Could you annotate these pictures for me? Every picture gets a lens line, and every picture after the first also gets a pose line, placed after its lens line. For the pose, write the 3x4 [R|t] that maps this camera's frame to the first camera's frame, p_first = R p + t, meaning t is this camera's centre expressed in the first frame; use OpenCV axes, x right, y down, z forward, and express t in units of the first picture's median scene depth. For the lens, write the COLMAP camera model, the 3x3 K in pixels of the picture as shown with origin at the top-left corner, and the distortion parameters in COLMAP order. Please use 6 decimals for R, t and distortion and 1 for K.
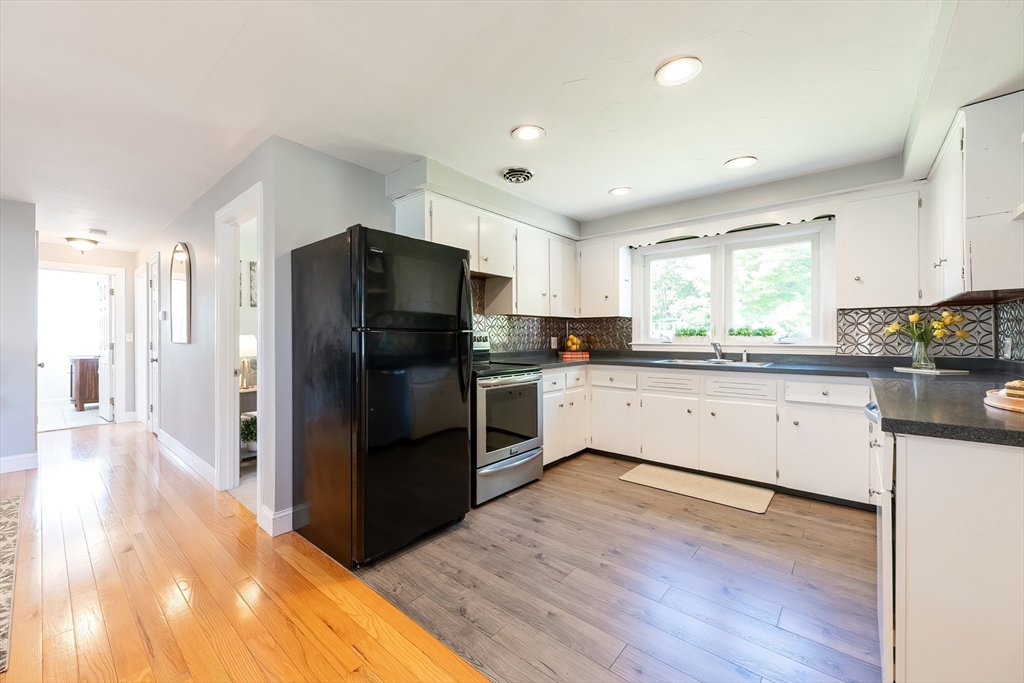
lens RADIAL K [[408.8, 0, 503.5], [0, 408.8, 333.1], [0, 0, 1]] dist [0.005667, -0.000580]
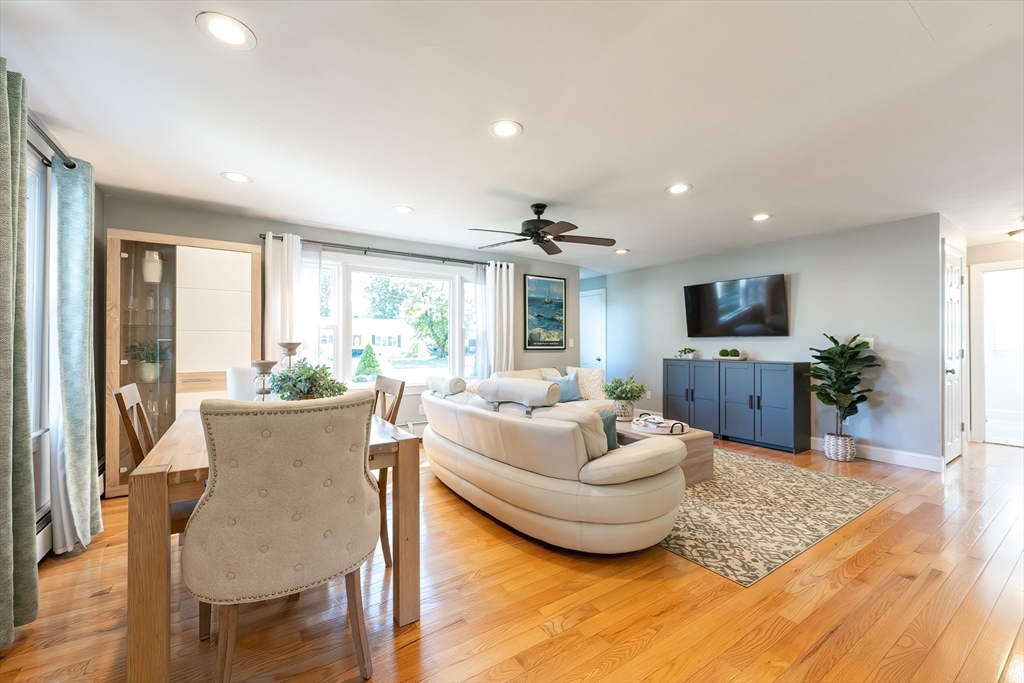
lens RADIAL K [[408.8, 0, 501.3], [0, 408.8, 339.7], [0, 0, 1]] dist [0.005667, -0.000580]
pose [[-0.279327, -0.009459, -0.960149, 0.130932], [0.003217, 0.999937, -0.010787, 0.007174], [0.960191, -0.006102, -0.279279, 0.247034]]
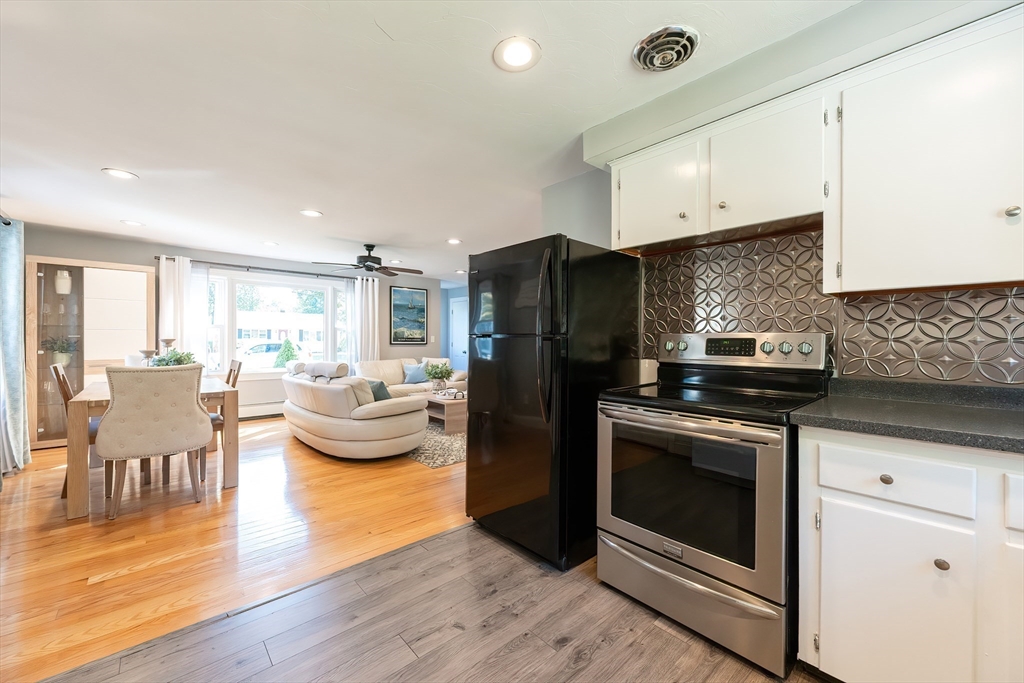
lens RADIAL K [[408.8, 0, 513.7], [0, 408.8, 339.4], [0, 0, 1]] dist [0.005667, -0.000580]
pose [[-0.128784, -0.000292, -0.991673, 0.522979], [-0.001275, 0.999999, -0.000129, 0.003657], [0.991672, 0.001248, -0.128784, 0.749549]]
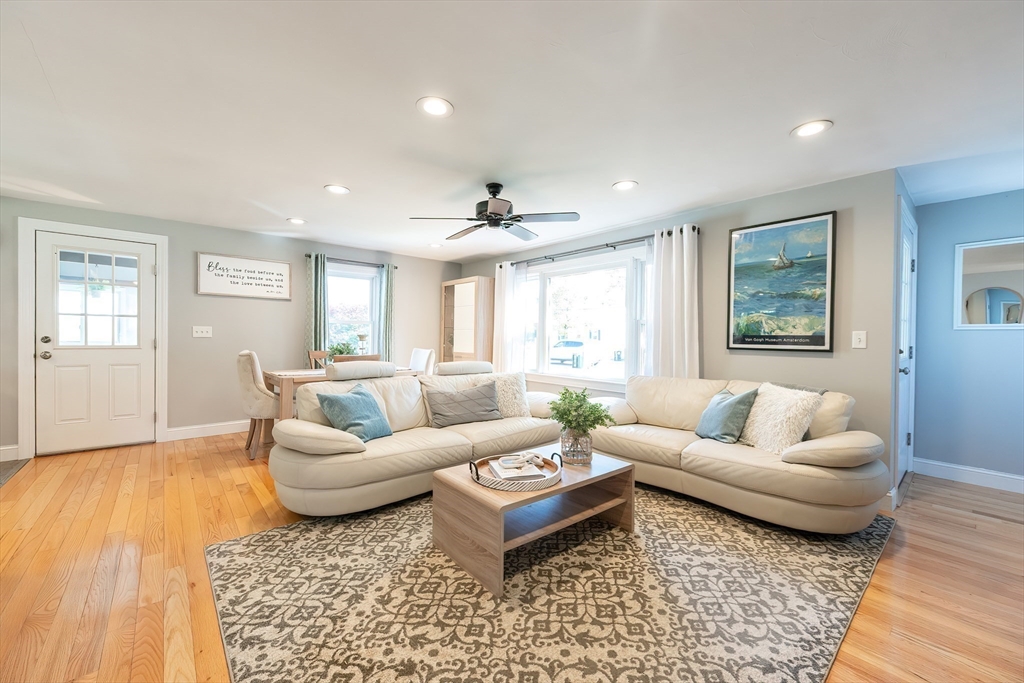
lens RADIAL K [[408.8, 0, 516.7], [0, 408.8, 331.7], [0, 0, 1]] dist [0.005667, -0.000580]
pose [[-0.989079, -0.014281, 0.146690, -1.002887], [-0.017976, 0.999553, -0.023895, 0.018813], [-0.146283, -0.026271, -0.988894, 0.931110]]
